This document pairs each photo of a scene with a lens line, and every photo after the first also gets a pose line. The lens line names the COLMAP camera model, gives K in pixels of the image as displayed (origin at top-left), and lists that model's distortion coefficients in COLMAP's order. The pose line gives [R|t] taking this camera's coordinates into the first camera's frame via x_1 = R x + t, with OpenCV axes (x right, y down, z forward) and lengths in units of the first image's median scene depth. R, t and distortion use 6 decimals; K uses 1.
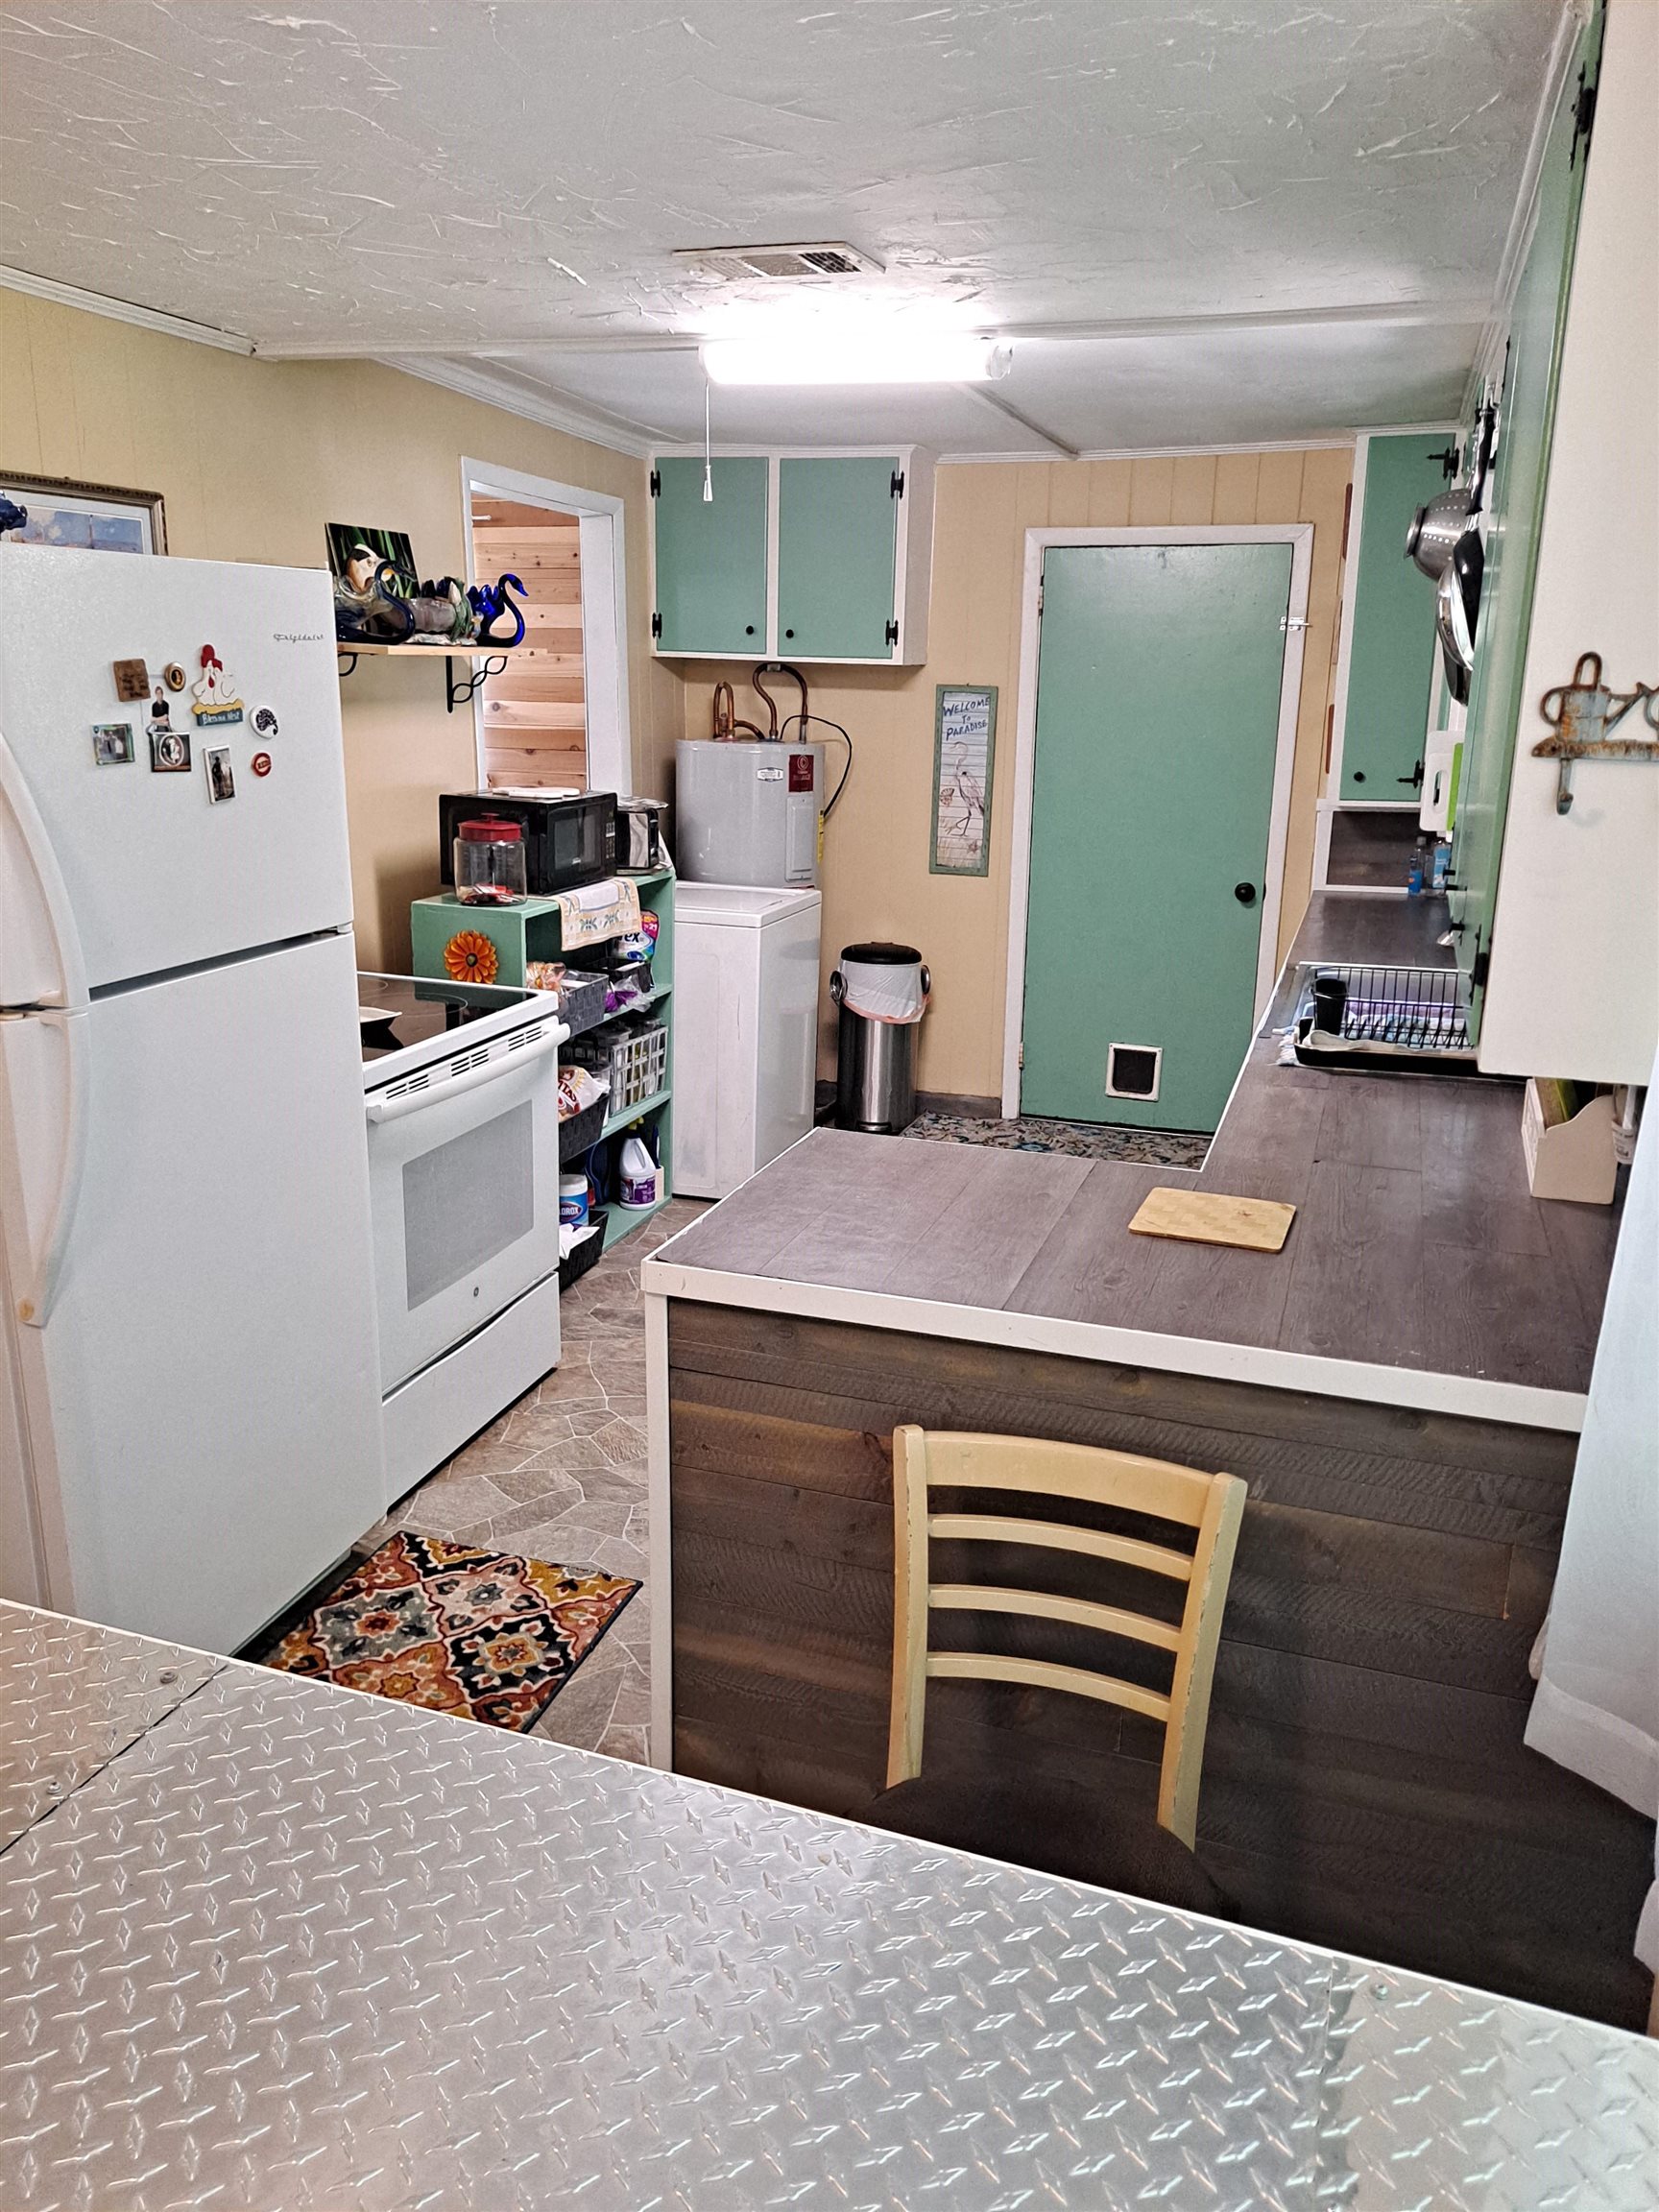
lens RADIAL K [[1606.5, 0, 833.5], [0, 1606.5, 1088.7], [0, 0, 1]] dist [0.056328, -0.046349]
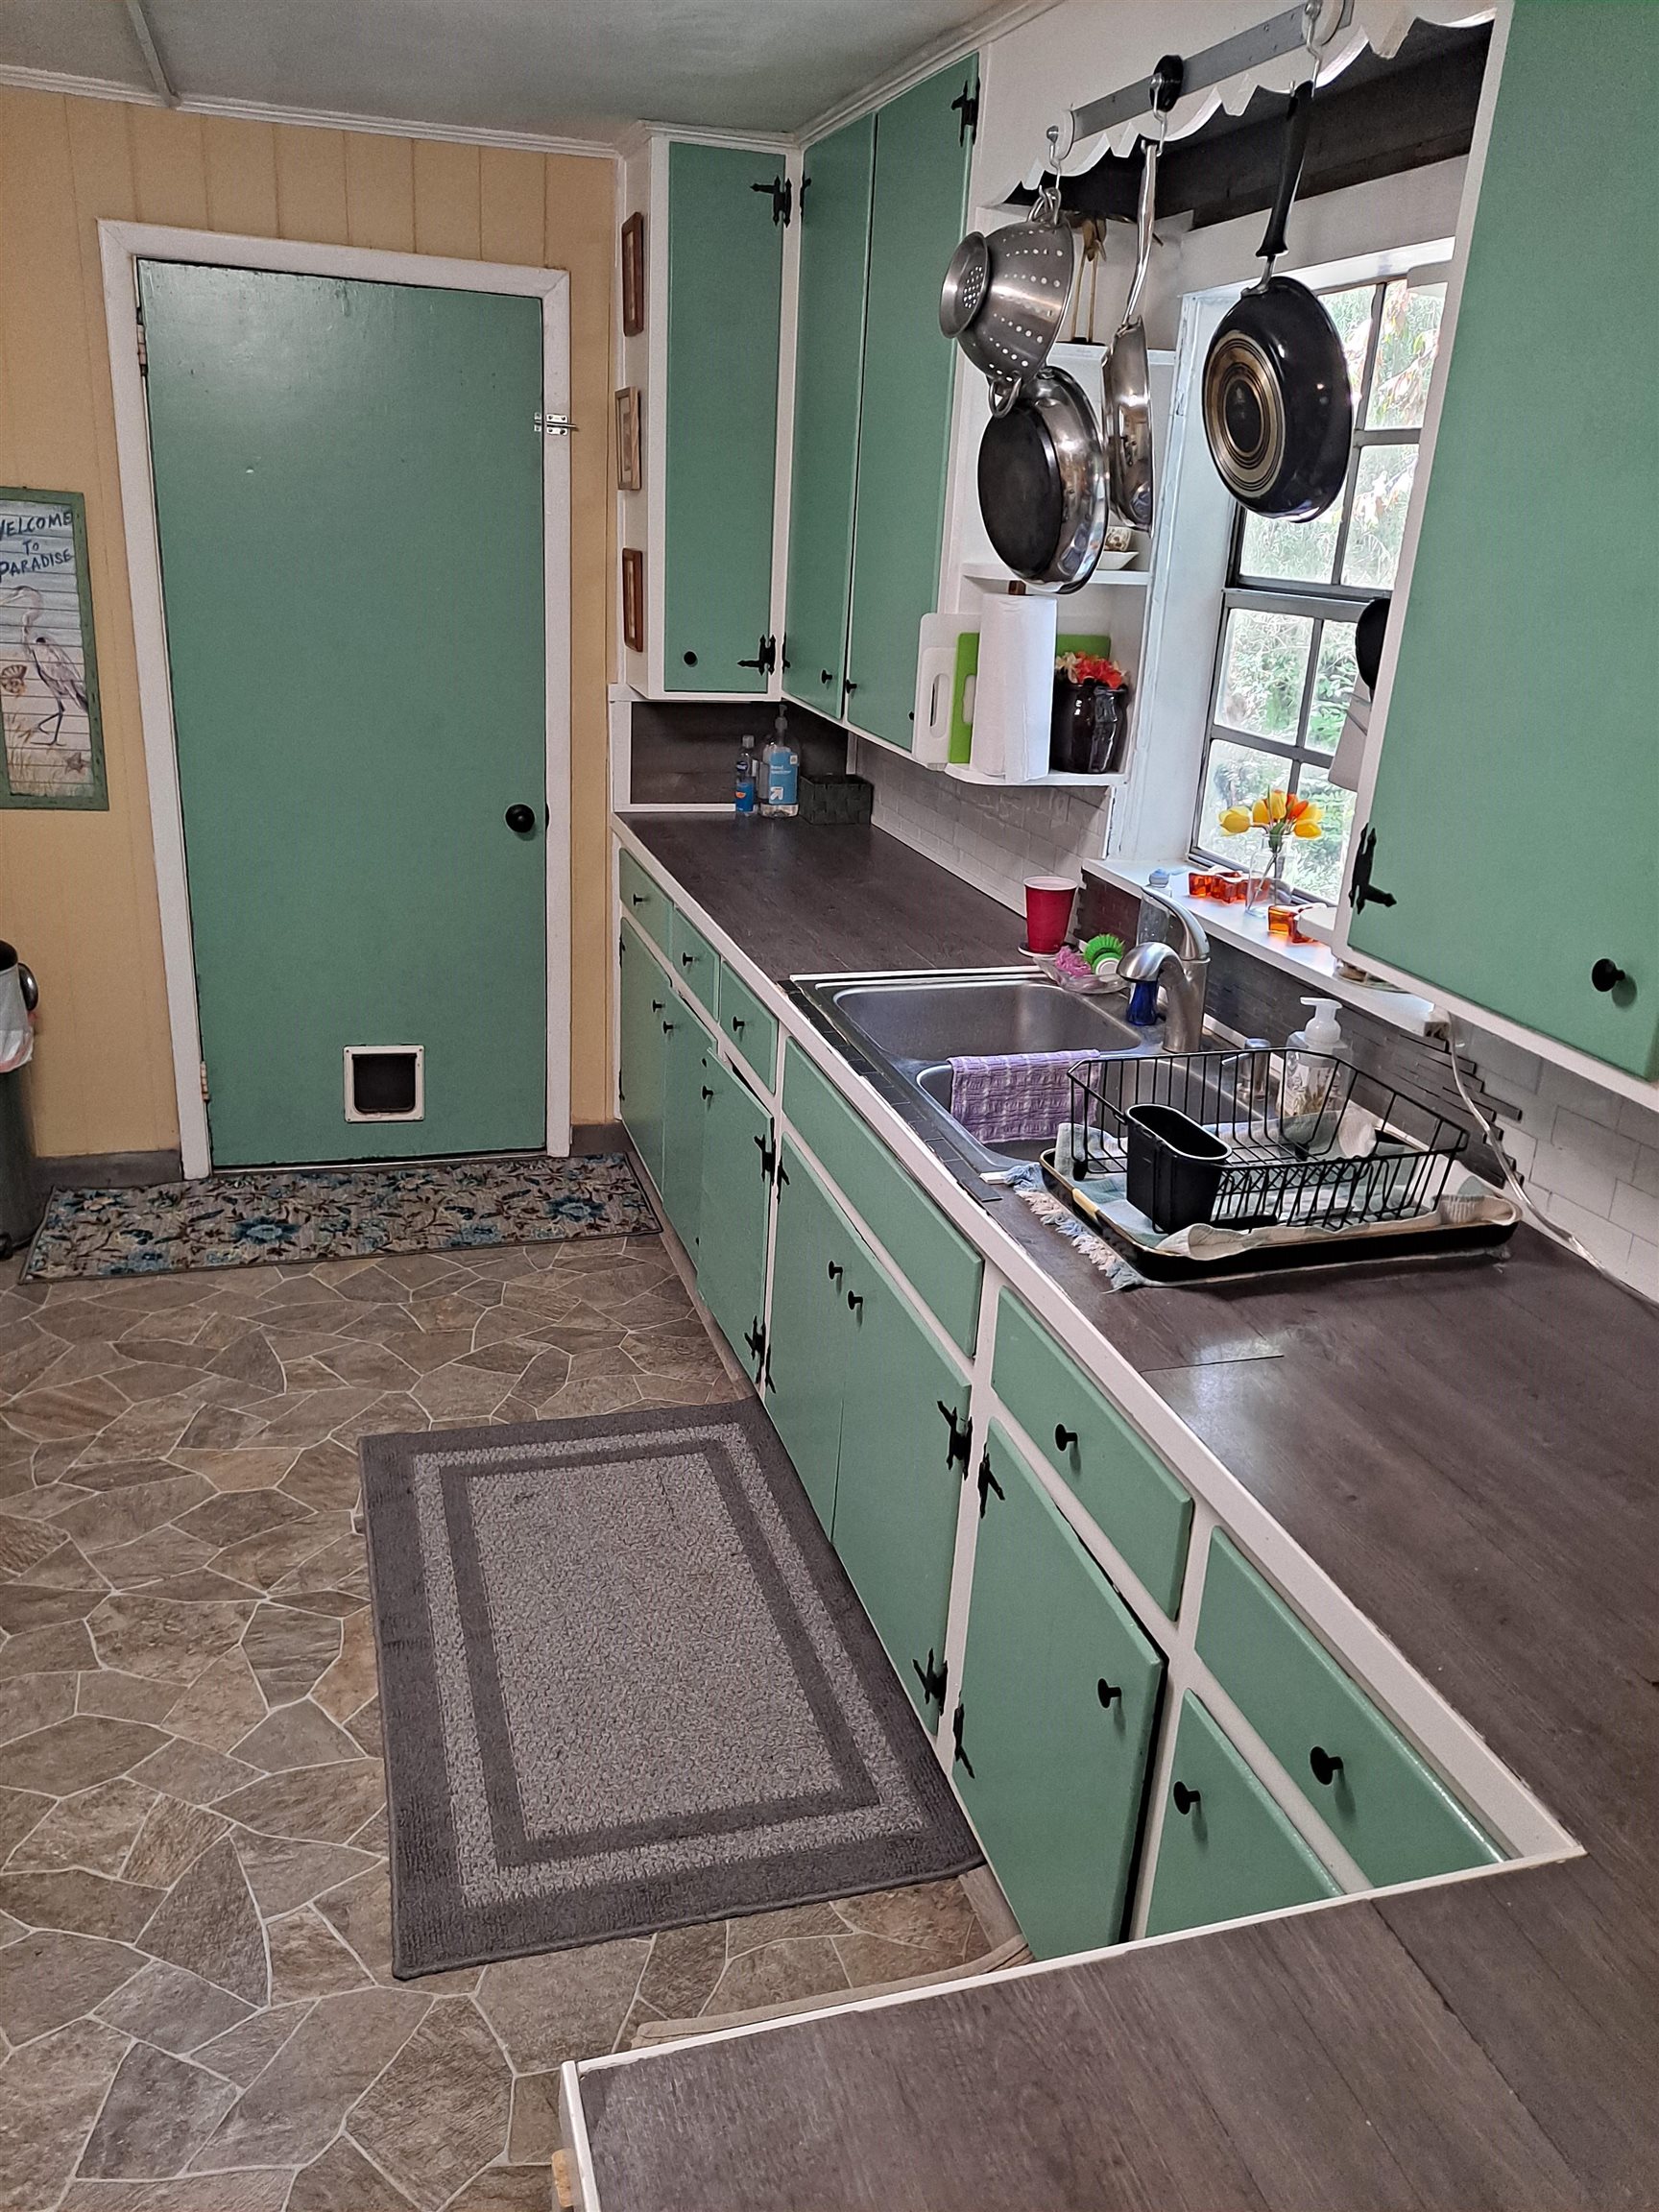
lens RADIAL K [[1606.5, 0, 833.5], [0, 1606.5, 1088.7], [0, 0, 1]] dist [0.056328, -0.046349]
pose [[0.808678, -0.163619, 0.565039, -0.049560], [0.100062, 0.984802, 0.141961, -0.087967], [-0.579679, -0.058262, 0.812760, 0.328105]]
